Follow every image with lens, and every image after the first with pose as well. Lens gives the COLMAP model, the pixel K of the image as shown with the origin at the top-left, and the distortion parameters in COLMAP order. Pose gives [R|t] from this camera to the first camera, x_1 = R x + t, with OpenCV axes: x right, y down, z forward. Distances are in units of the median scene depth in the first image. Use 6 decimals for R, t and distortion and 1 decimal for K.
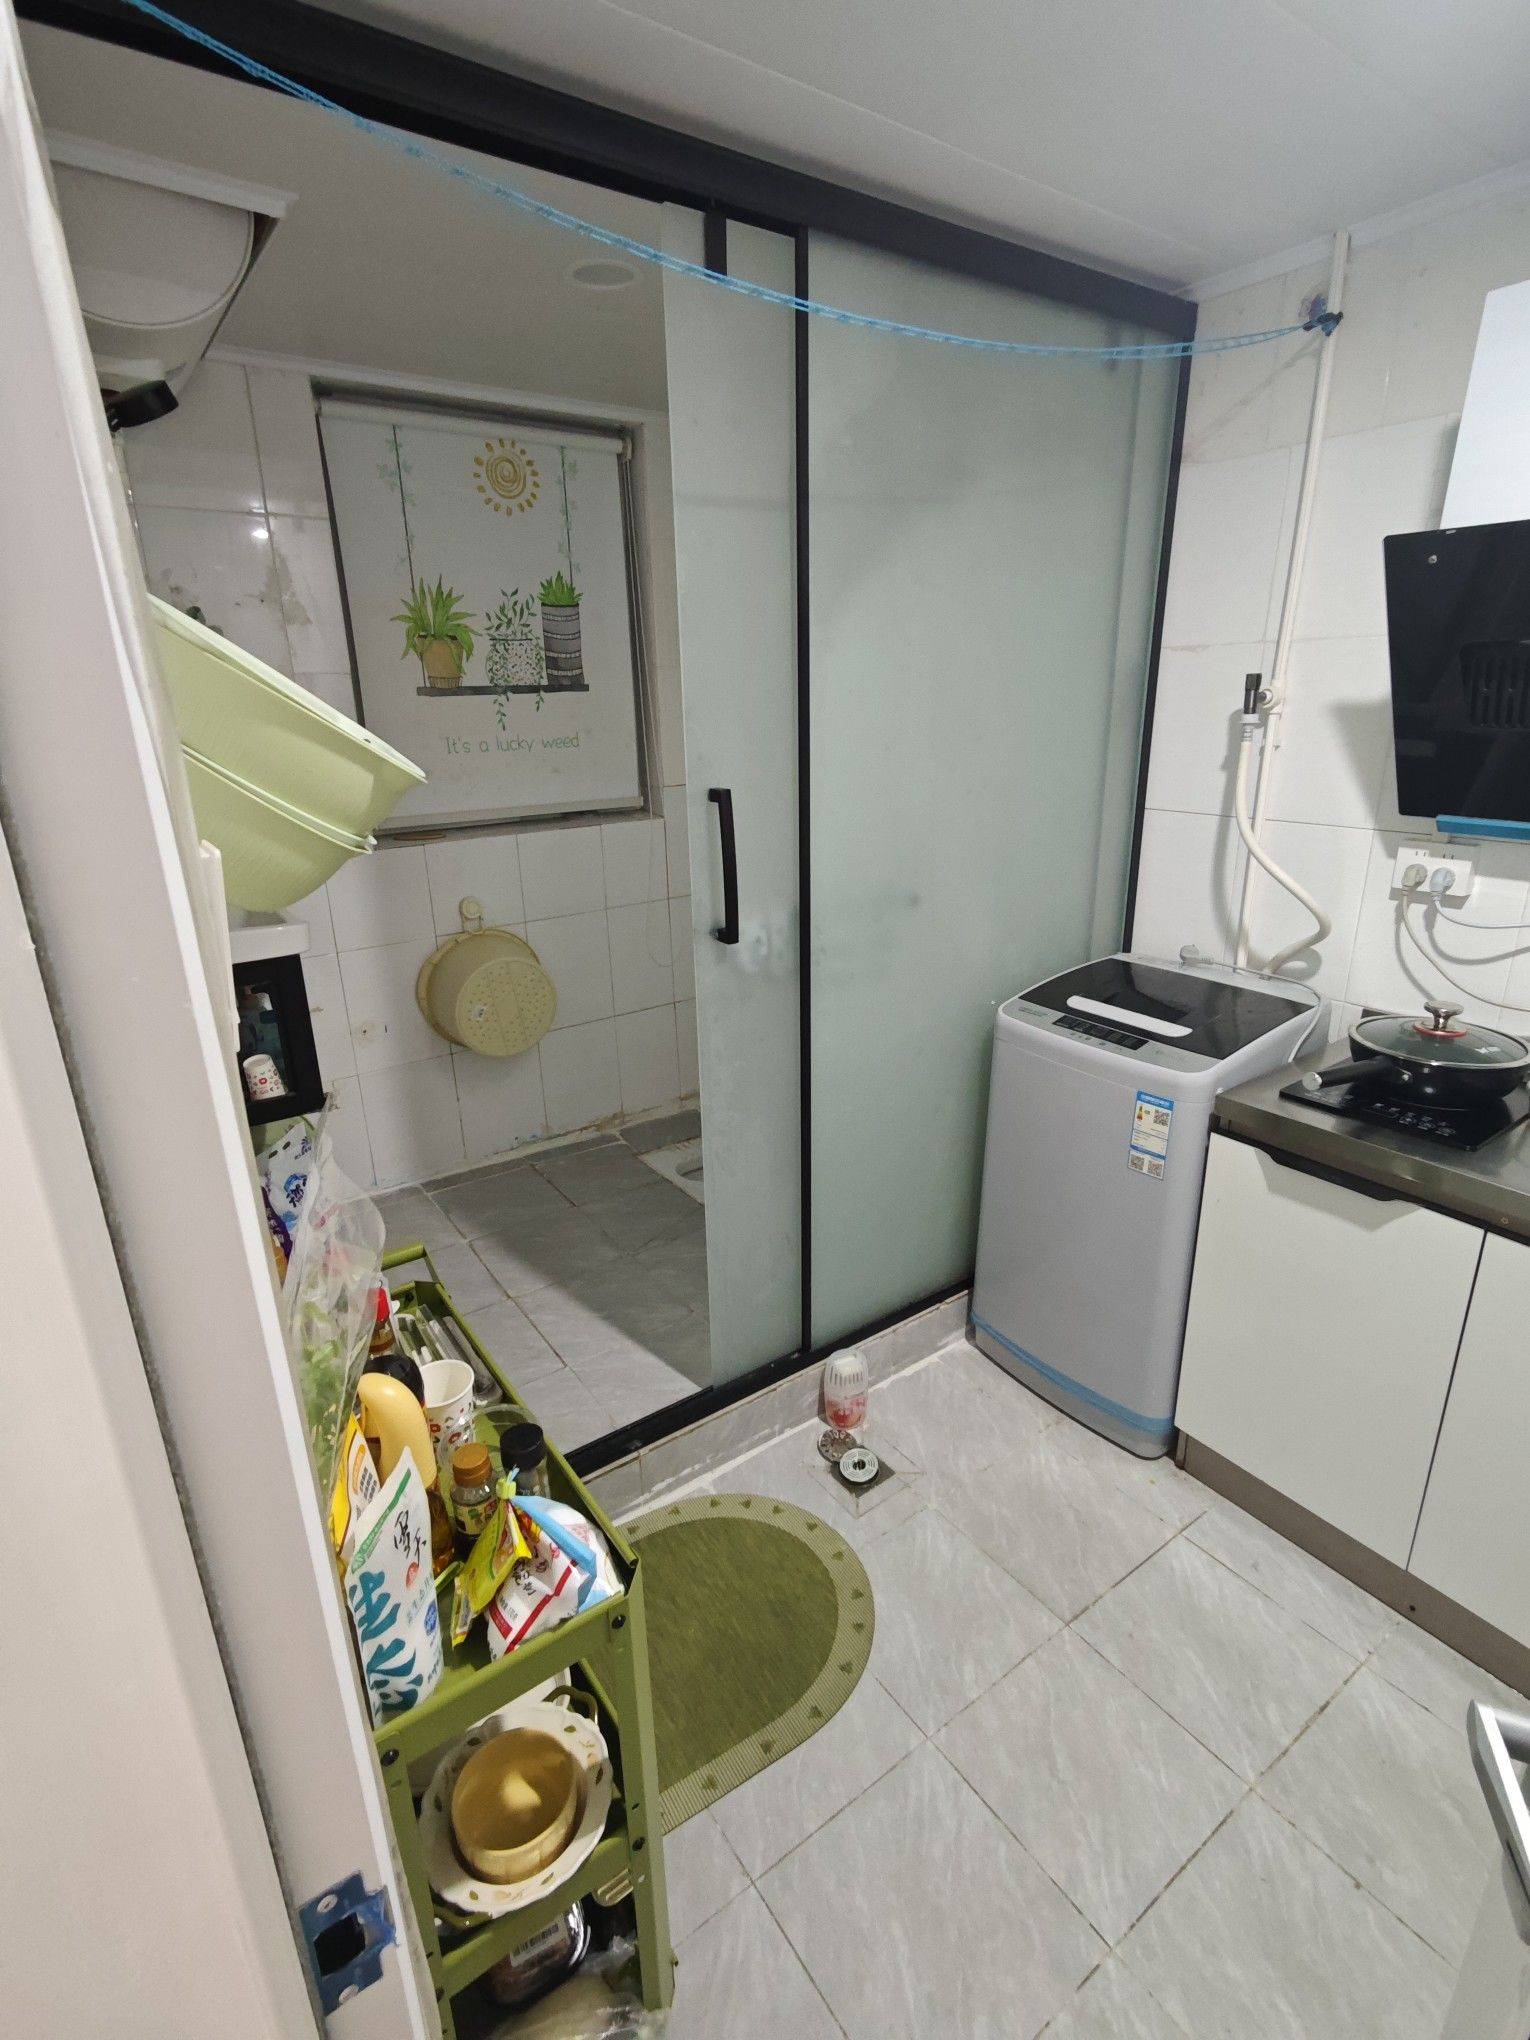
lens RADIAL K [[987.5, 0, 765.0], [0, 987.5, 1020.0], [0, 0, 1]] dist [-0.023305, -0.000102]
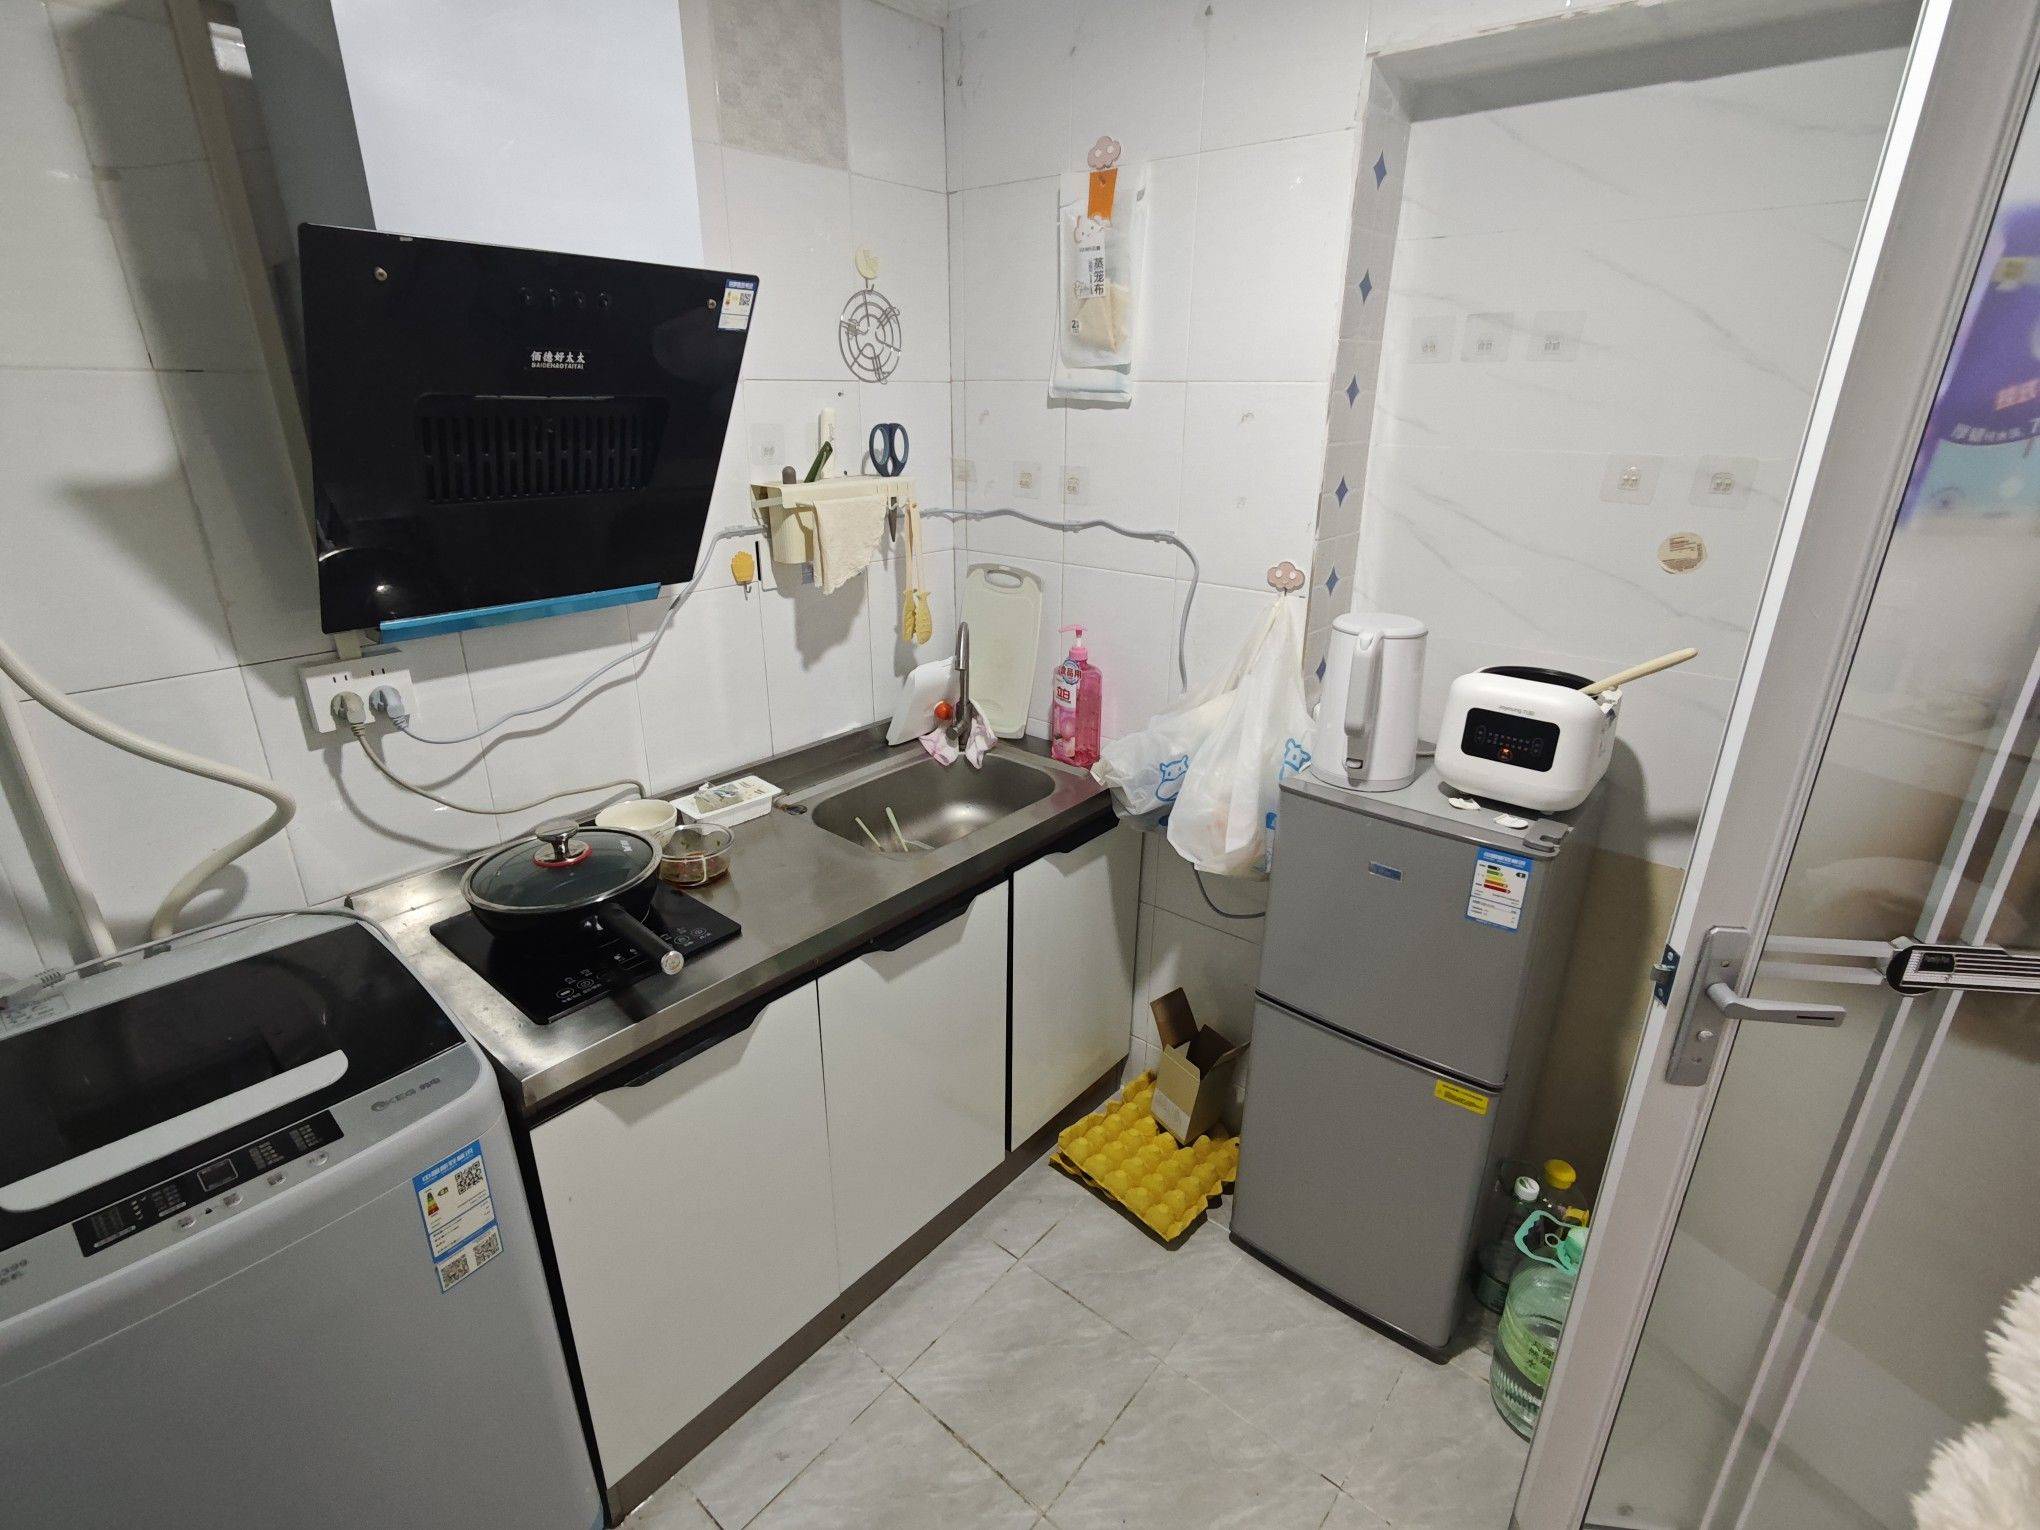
lens RADIAL K [[984.3, 0, 1020.0], [0, 984.3, 765.0], [0, 0, 1]] dist [-0.002930, -0.000083]
pose [[-0.243017, -0.326200, 0.913530, -0.119578], [0.309630, 0.866410, 0.391743, -0.202032], [-0.919278, 0.378057, -0.109551, 0.525975]]
